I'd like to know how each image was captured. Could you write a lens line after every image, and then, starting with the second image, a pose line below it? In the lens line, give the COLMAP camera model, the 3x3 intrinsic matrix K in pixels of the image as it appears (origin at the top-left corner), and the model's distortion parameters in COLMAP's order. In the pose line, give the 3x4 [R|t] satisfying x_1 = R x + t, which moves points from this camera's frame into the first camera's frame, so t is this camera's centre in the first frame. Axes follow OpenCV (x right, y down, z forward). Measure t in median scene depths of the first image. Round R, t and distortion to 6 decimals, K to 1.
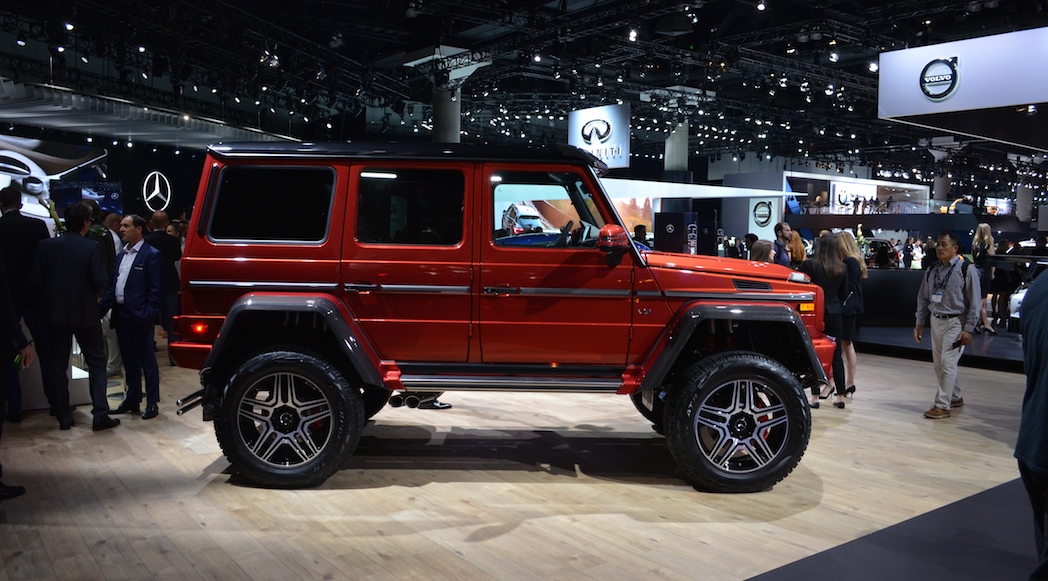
lens RADIAL K [[872.1, 0, 524.0], [0, 872.1, 290.5], [0, 0, 1]] dist [-0.086007, 0.000278]
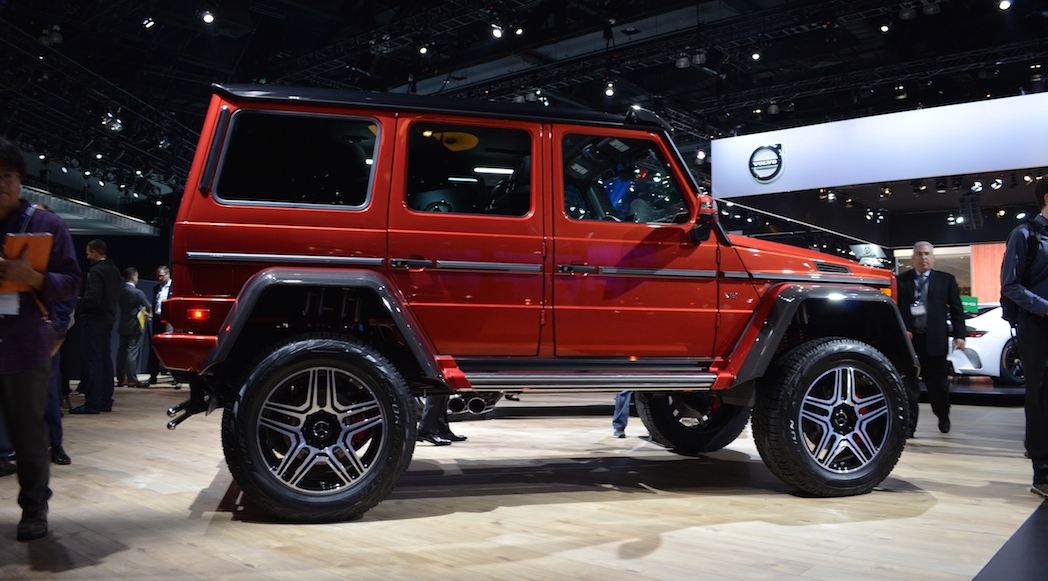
lens RADIAL K [[831.1, 0, 525.2], [0, 831.1, 276.3], [0, 0, 1]] dist [-0.081228, 0.000526]
pose [[0.972982, 0.008590, 0.230721, -0.267450], [0.021150, 0.991790, -0.126118, 0.109465], [-0.229910, 0.127590, 0.964812, 0.237247]]
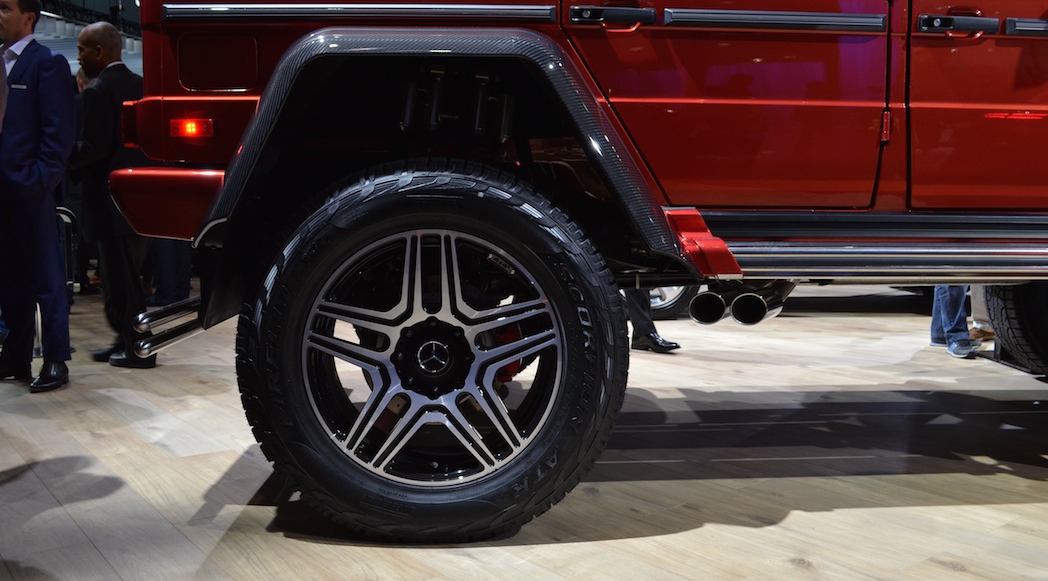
lens RADIAL K [[955.6, 0, 524.0], [0, 955.6, 290.5], [0, 0, 1]] dist [-0.076001, -0.006267]
pose [[0.999609, -0.017880, 0.021505, -0.242754], [0.017311, 0.999503, 0.026358, 0.108964], [-0.021965, -0.025976, 0.999421, 0.585123]]
